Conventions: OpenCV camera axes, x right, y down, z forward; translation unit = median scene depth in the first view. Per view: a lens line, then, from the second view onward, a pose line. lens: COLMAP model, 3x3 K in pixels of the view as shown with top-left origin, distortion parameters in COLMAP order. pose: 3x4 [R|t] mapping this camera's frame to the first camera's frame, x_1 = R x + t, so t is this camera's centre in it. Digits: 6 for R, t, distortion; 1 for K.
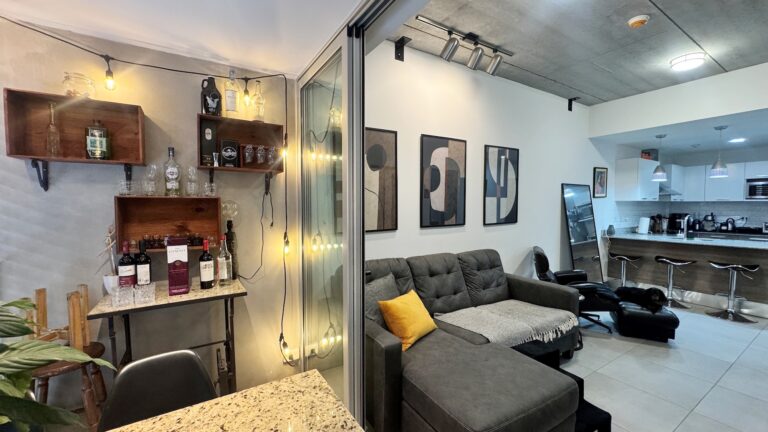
lens RADIAL K [[307.1, 0, 383.9], [0, 307.1, 217.9], [0, 0, 1]] dist [-0.002586, 0.000403]
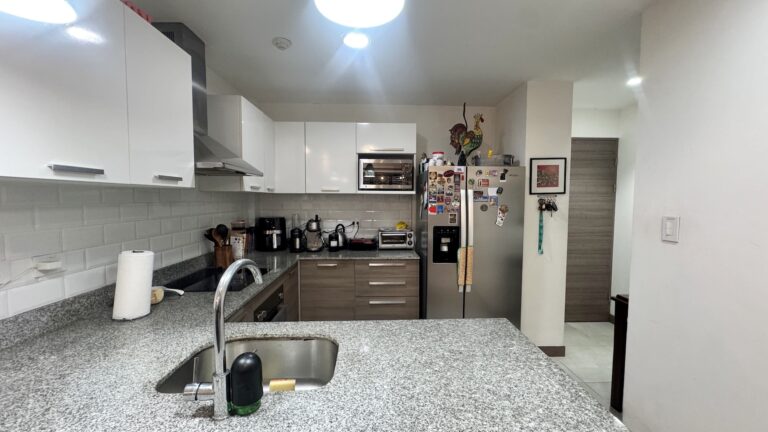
lens RADIAL K [[307.1, 0, 382.7], [0, 307.1, 215.5], [0, 0, 1]] dist [-0.002586, 0.000403]
pose [[0.502744, -0.042645, 0.863383, 1.583433], [0.033740, 0.998989, 0.029697, -0.065704], [-0.863777, 0.014201, 0.503675, 1.497414]]
